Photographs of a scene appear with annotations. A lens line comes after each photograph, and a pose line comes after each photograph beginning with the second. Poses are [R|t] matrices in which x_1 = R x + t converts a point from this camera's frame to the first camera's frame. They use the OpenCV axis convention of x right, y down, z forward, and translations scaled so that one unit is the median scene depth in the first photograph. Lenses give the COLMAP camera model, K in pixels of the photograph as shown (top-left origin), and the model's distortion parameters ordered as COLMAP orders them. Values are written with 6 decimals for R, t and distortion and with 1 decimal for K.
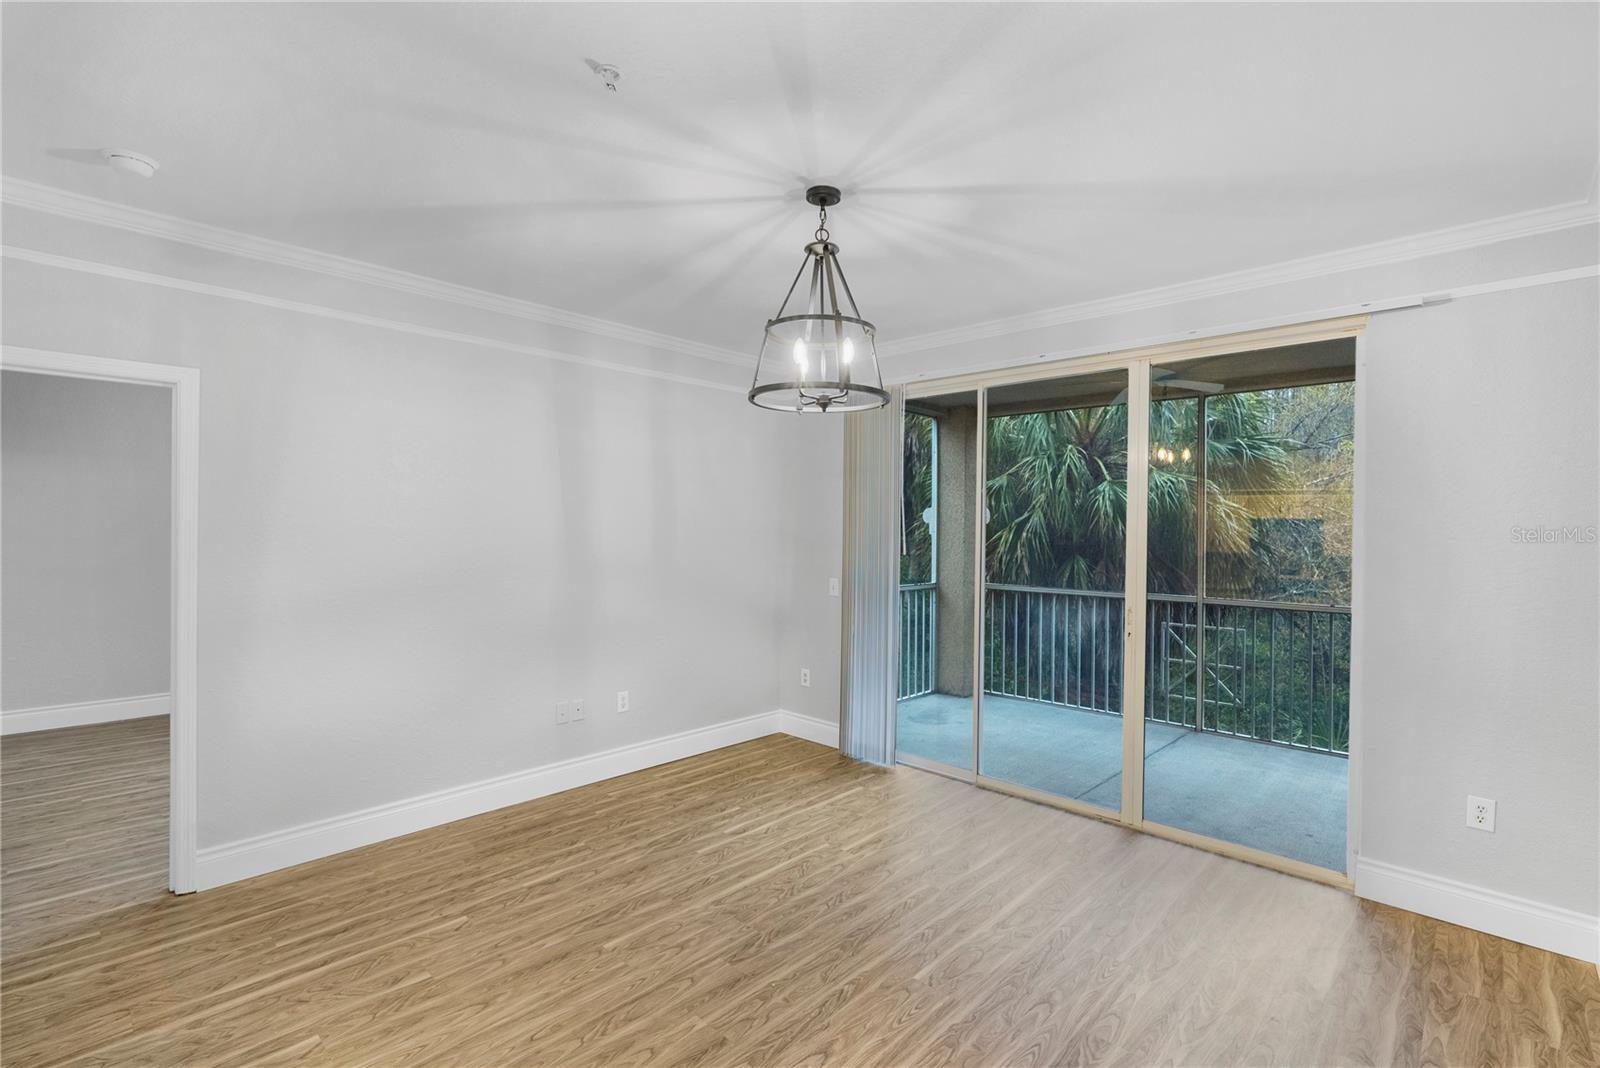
lens RADIAL K [[730.7, 0, 806.8], [0, 730.7, 531.0], [0, 0, 1]] dist [-0.008622, 0.003955]
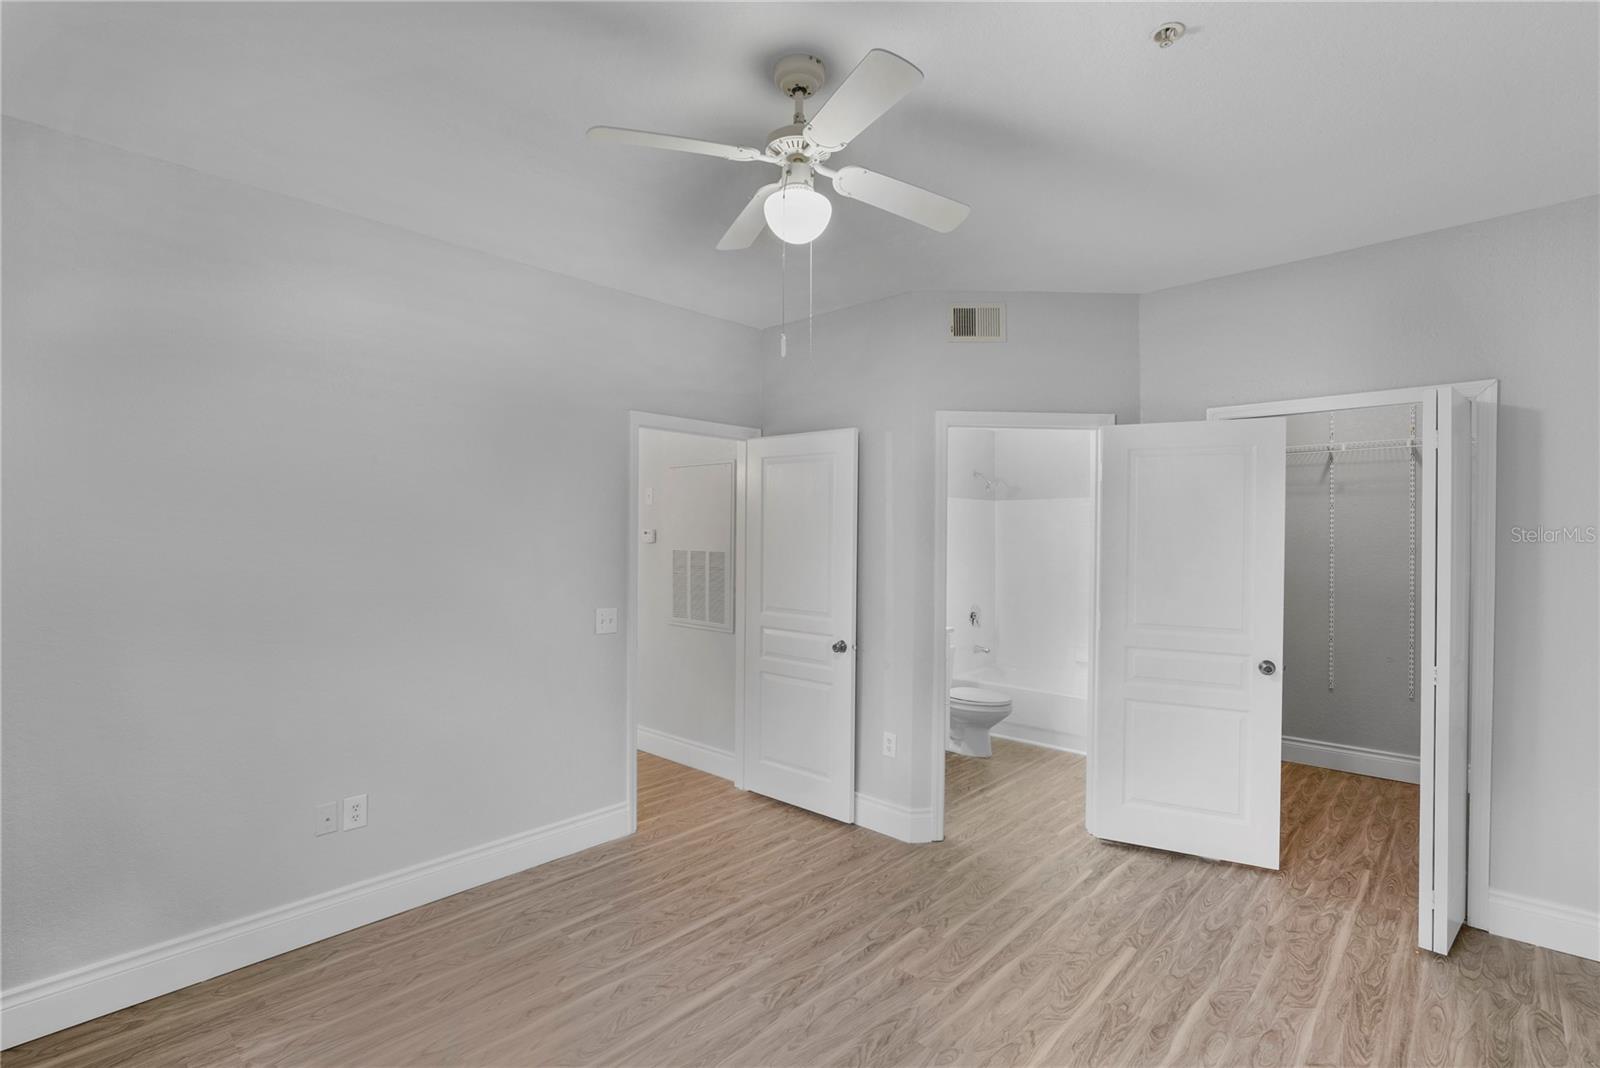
lens RADIAL K [[730.7, 0, 790.4], [0, 730.7, 539.0], [0, 0, 1]] dist [-0.008622, 0.003955]
pose [[-0.999980, -0.001705, 0.006015, -0.933037], [-0.001625, 0.999910, 0.013317, -0.018979], [-0.006037, 0.013307, -0.999893, 1.822290]]
